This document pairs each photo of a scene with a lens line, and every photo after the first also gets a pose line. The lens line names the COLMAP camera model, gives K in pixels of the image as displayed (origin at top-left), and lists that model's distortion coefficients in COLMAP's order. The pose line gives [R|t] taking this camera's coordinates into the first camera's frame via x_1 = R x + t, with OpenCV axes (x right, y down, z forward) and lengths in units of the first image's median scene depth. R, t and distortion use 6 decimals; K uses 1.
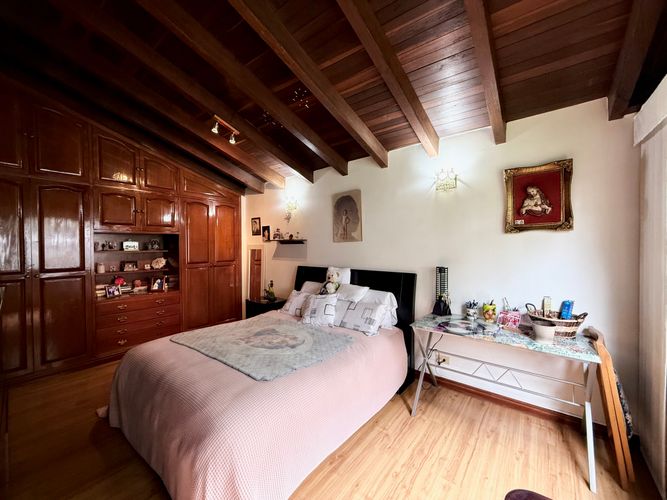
lens RADIAL K [[264.8, 0, 331.5], [0, 264.8, 250.3], [0, 0, 1]] dist [0.000110, 0.000183]
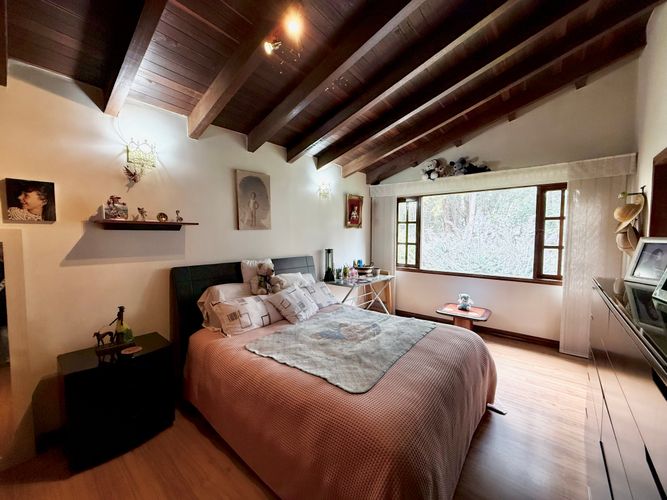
lens RADIAL K [[264.8, 0, 331.1], [0, 264.8, 248.0], [0, 0, 1]] dist [0.000110, 0.000183]
pose [[0.000603, -0.051830, 0.998656, -0.826106], [0.008753, 0.998618, 0.051822, -0.014553], [-0.999962, 0.008710, 0.001056, 0.748811]]
